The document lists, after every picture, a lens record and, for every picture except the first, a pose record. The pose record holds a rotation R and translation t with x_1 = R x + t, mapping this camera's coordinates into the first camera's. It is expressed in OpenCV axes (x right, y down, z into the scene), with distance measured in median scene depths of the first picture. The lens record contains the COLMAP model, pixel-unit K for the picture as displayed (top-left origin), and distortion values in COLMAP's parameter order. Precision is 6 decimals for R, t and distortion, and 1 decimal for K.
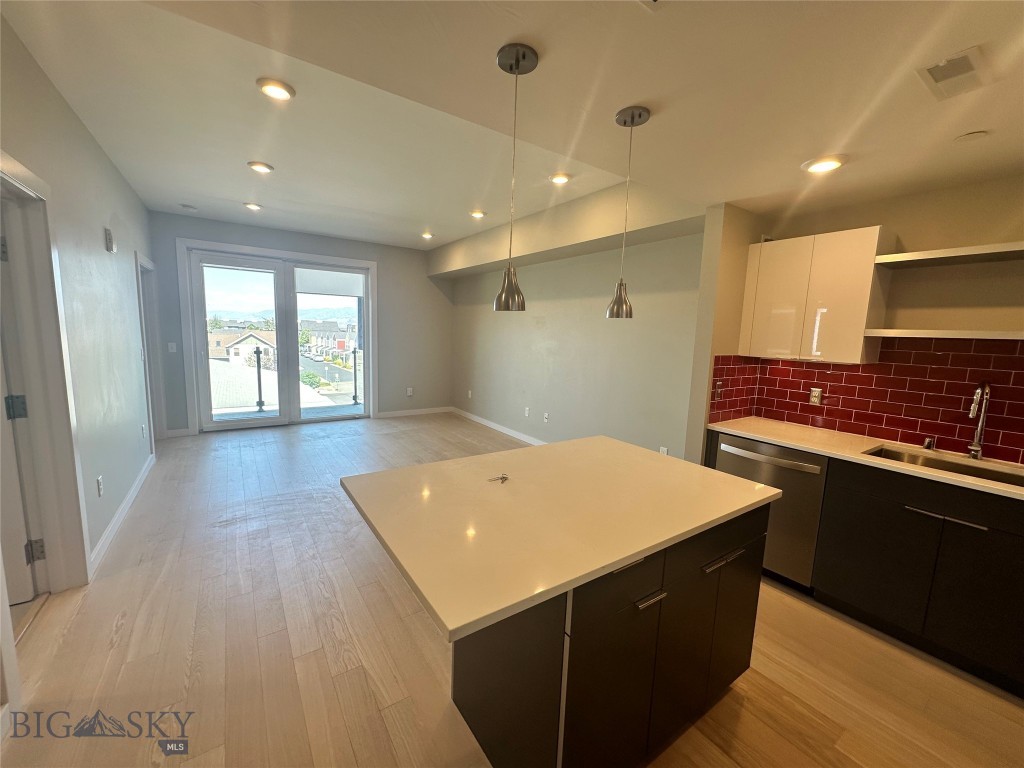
lens RADIAL K [[403.9, 0, 508.6], [0, 403.9, 384.4], [0, 0, 1]] dist [-0.013091, -0.000275]
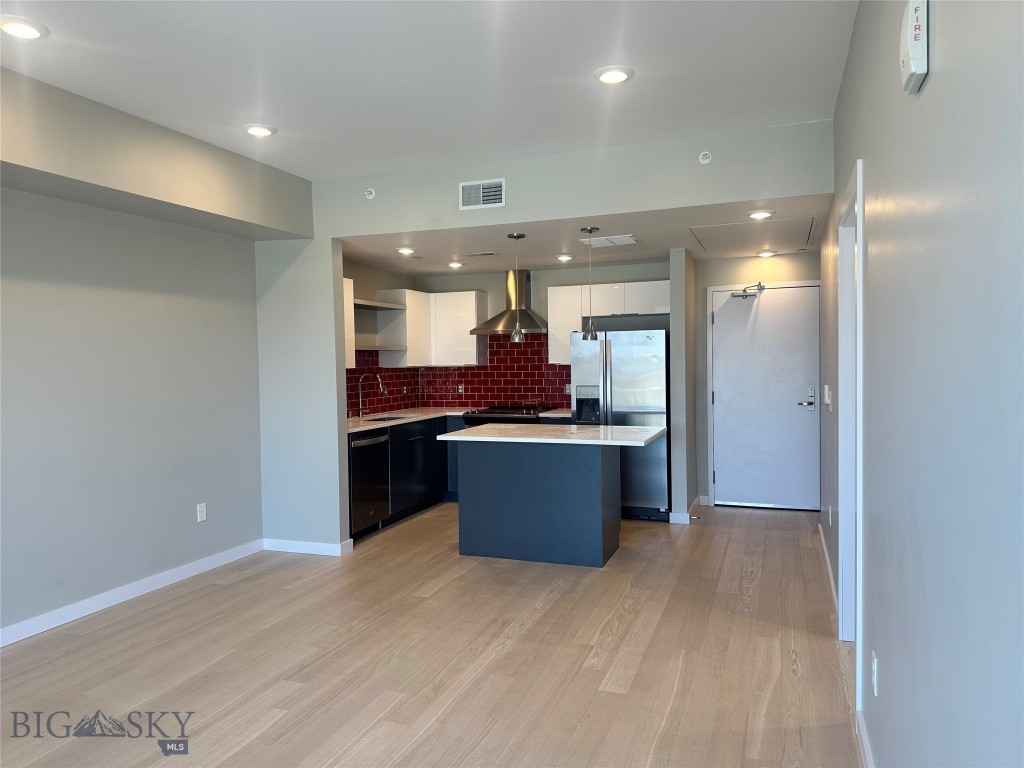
lens RADIAL K [[706.8, 0, 512.0], [0, 706.8, 384.0], [0, 0, 1]] dist [0.005735, -0.003323]
pose [[-0.569322, -0.058023, 0.820065, -1.792625], [0.097812, 0.985640, 0.137644, -0.330117], [-0.816275, 0.158576, -0.555471, 2.200110]]
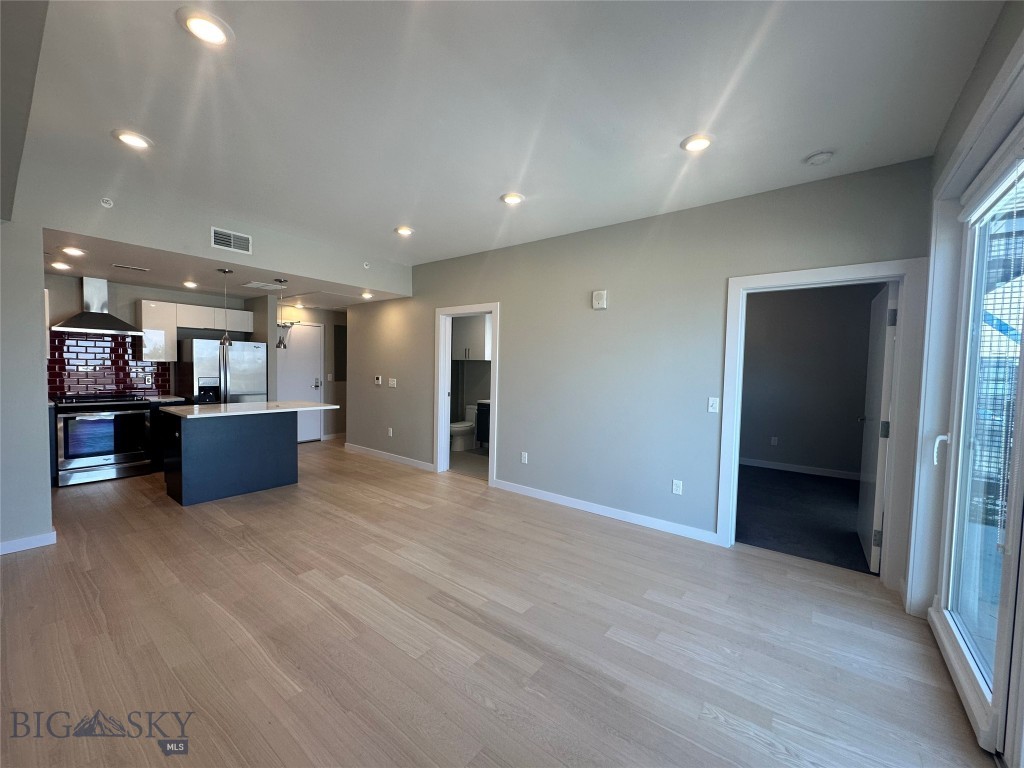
lens RADIAL K [[403.9, 0, 508.6], [0, 403.9, 384.4], [0, 0, 1]] dist [-0.013091, -0.000275]
pose [[-0.952867, -0.049074, -0.299392, -0.518716], [-0.097150, 0.984223, 0.147874, -0.376255], [0.287412, 0.169990, -0.942602, 3.125723]]
